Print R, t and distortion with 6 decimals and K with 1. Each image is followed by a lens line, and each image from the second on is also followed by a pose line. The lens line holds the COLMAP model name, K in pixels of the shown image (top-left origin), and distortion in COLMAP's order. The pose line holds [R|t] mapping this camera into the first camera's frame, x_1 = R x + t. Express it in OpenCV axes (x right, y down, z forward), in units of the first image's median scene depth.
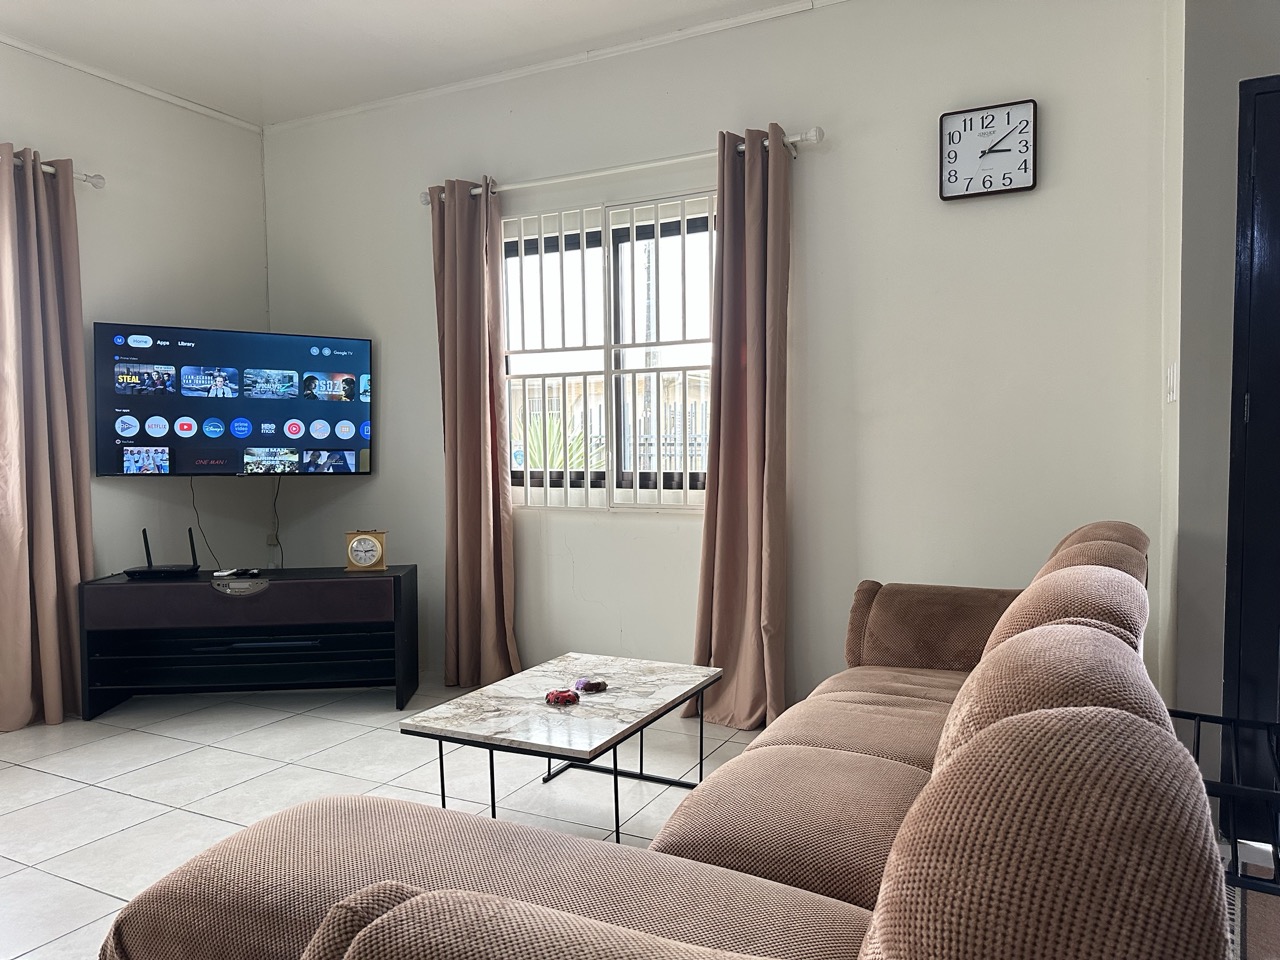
lens RADIAL K [[910.9, 0, 640.0], [0, 910.9, 480.0], [0, 0, 1]] dist [-0.057427, 0.000237]
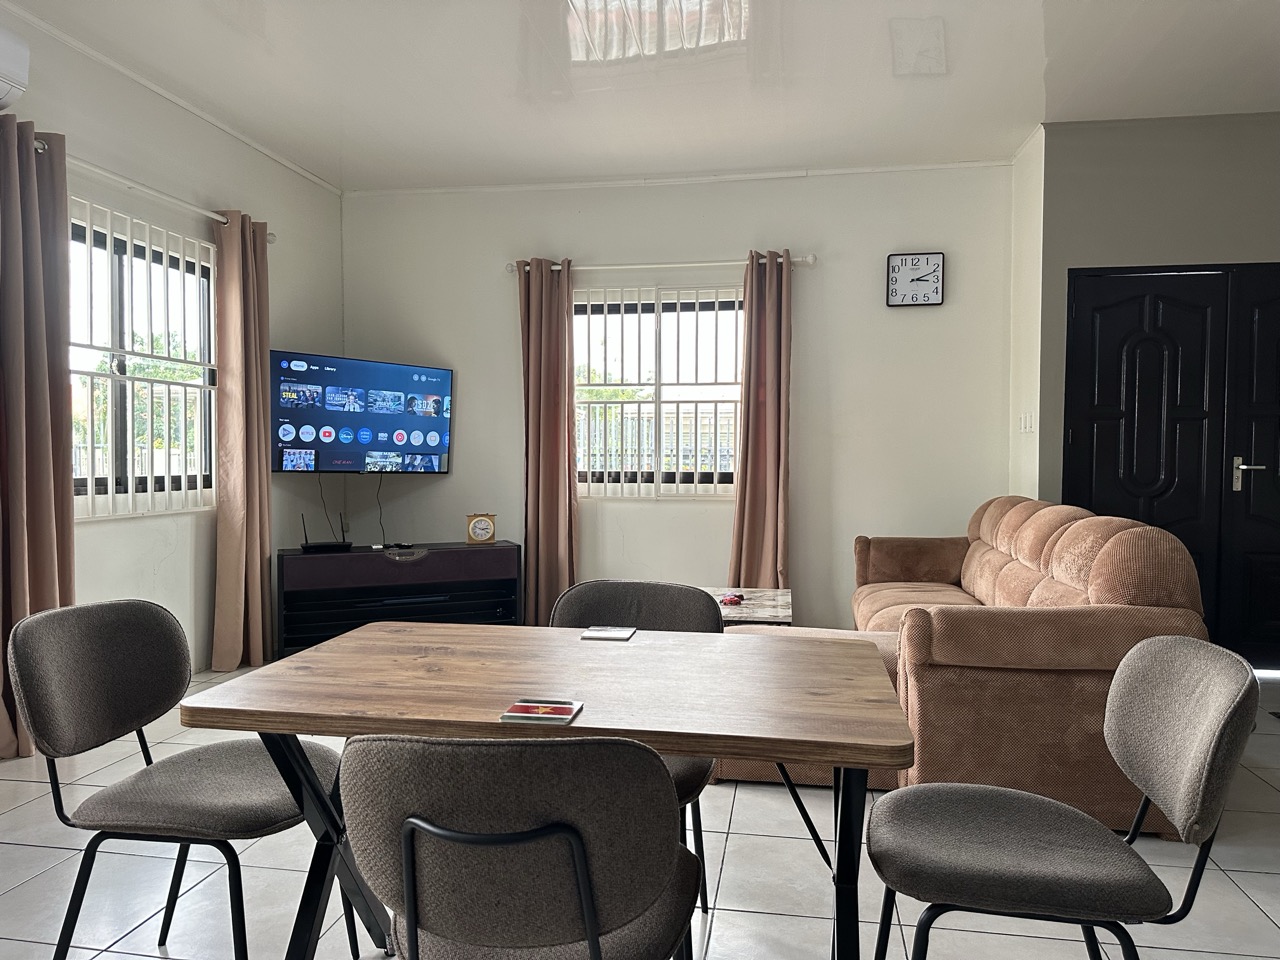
lens RADIAL K [[910.9, 0, 640.0], [0, 910.9, 480.0], [0, 0, 1]] dist [-0.057427, 0.000237]
pose [[0.957016, 0.005794, 0.289976, -0.457566], [-0.001378, 0.999880, -0.015430, 0.024942], [-0.290030, 0.014367, 0.956910, -0.353732]]
